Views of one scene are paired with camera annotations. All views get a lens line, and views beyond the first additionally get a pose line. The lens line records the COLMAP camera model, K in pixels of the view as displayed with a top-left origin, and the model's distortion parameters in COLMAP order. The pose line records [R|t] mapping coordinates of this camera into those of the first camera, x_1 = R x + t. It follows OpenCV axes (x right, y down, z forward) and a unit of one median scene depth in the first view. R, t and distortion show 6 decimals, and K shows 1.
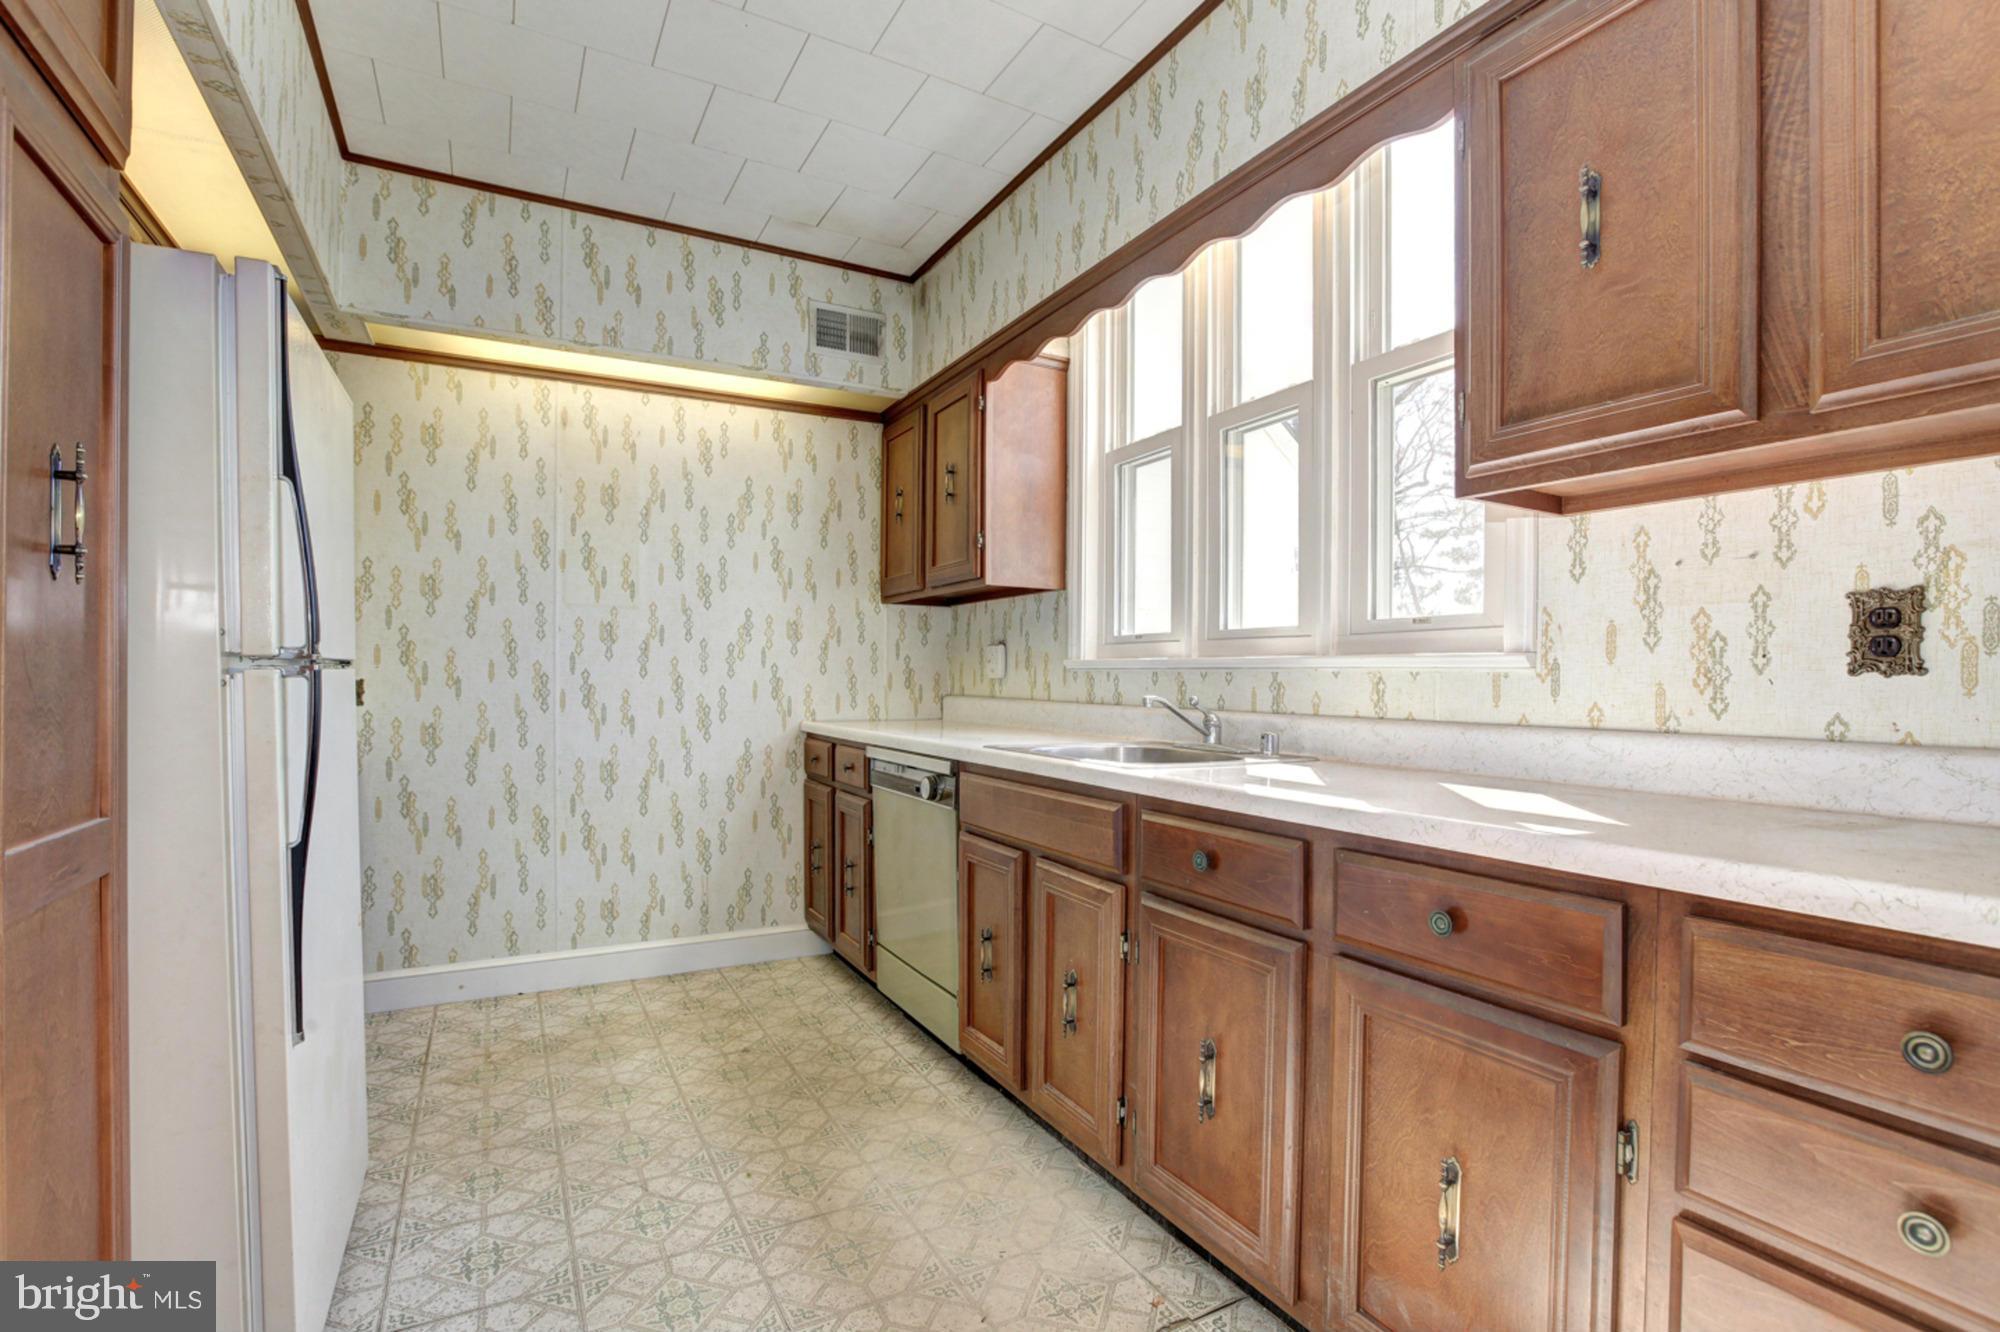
lens RADIAL K [[921.4, 0, 1021.2], [0, 921.4, 701.1], [0, 0, 1]] dist [-0.040300, 0.000157]
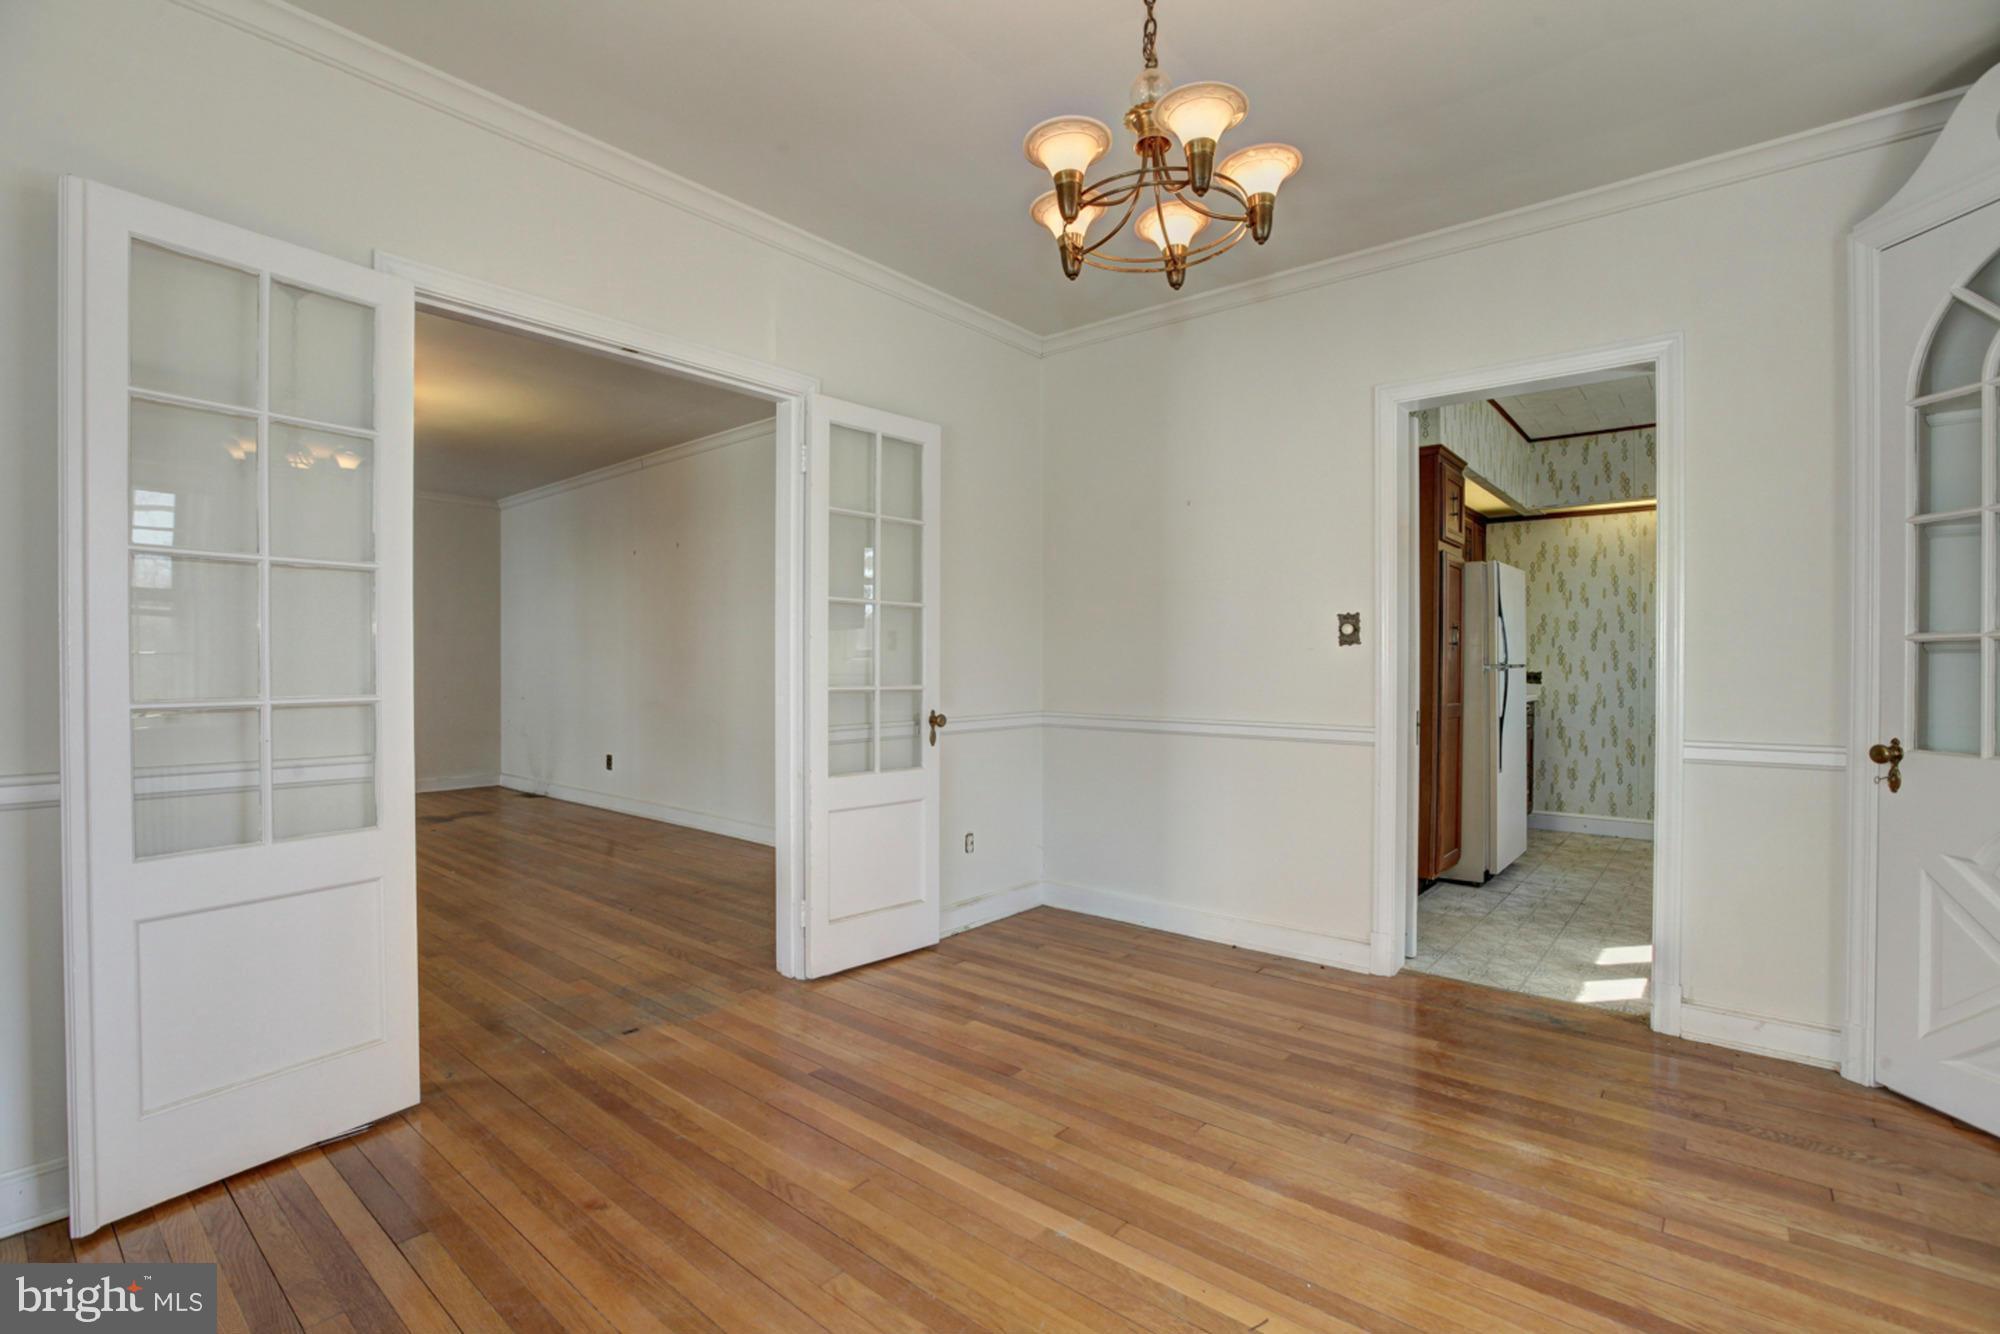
lens RADIAL K [[910.4, 0, 1003.2], [0, 910.4, 661.7], [0, 0, 1]] dist [-0.017583, 0.000600]
pose [[0.348525, -0.010711, -0.937238, 1.120721], [-0.022415, 0.999553, -0.019759, 0.031075], [0.937031, 0.027895, 0.348130, -1.262436]]
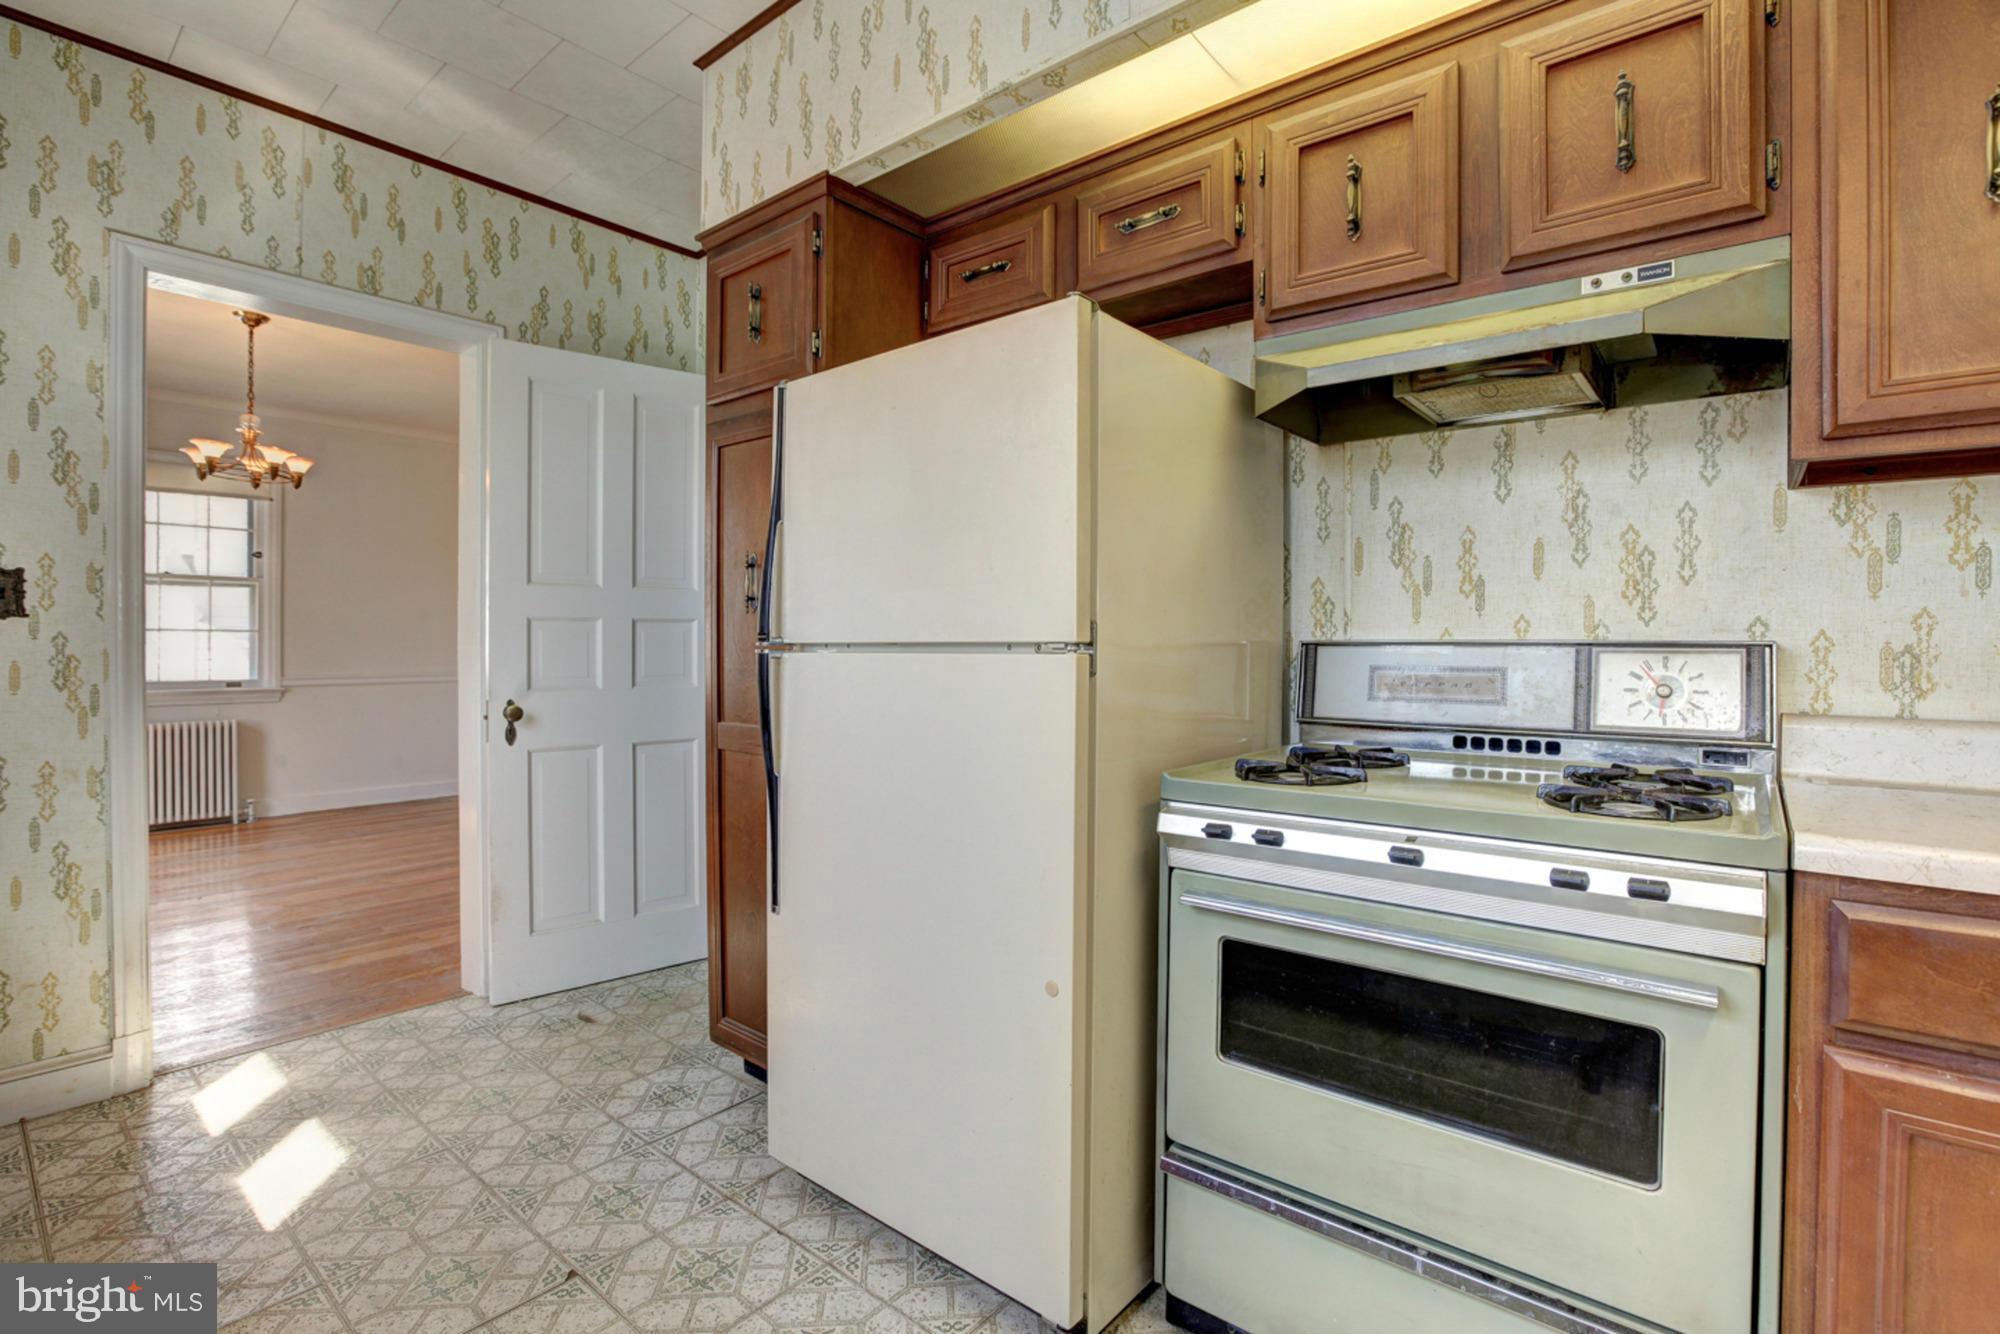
lens RADIAL K [[910.4, 0, 1003.2], [0, 910.4, 661.7], [0, 0, 1]] dist [-0.017583, 0.000600]
pose [[-0.938598, -0.000972, -0.345012, -0.384348], [-0.016337, 0.999000, 0.041629, -0.048458], [0.344627, 0.044710, -0.937674, 1.445782]]
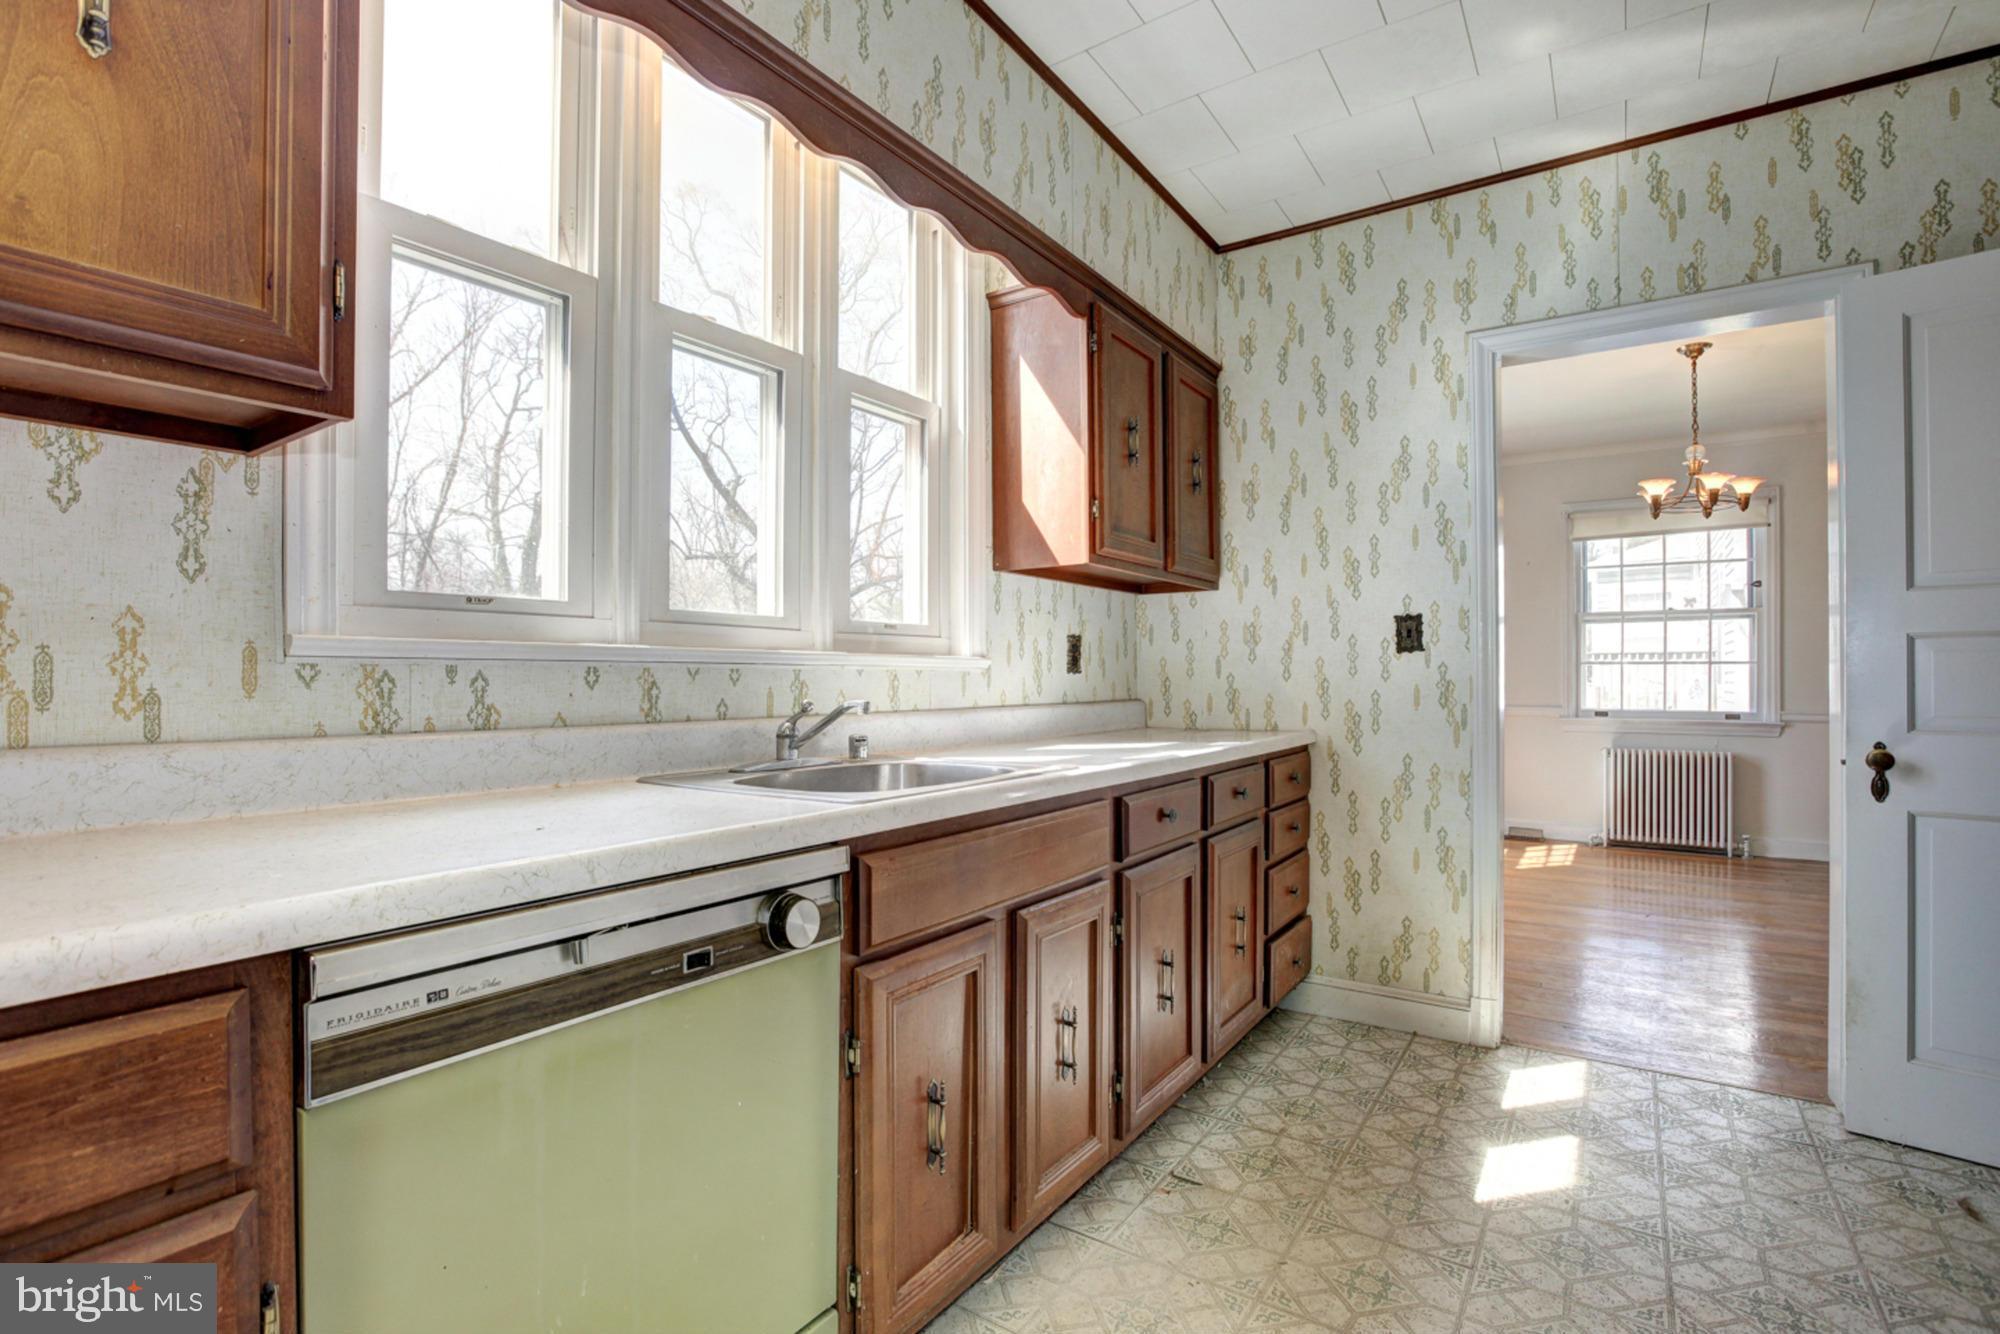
lens RADIAL K [[941.3, 0, 993.6], [0, 941.3, 681.8], [0, 0, 1]] dist [-0.041125, 0.010805]
pose [[-0.428535, -0.010799, 0.903461, -0.653803], [0.021281, 0.999531, 0.022041, -0.037765], [-0.903274, 0.028672, -0.428104, 1.295219]]
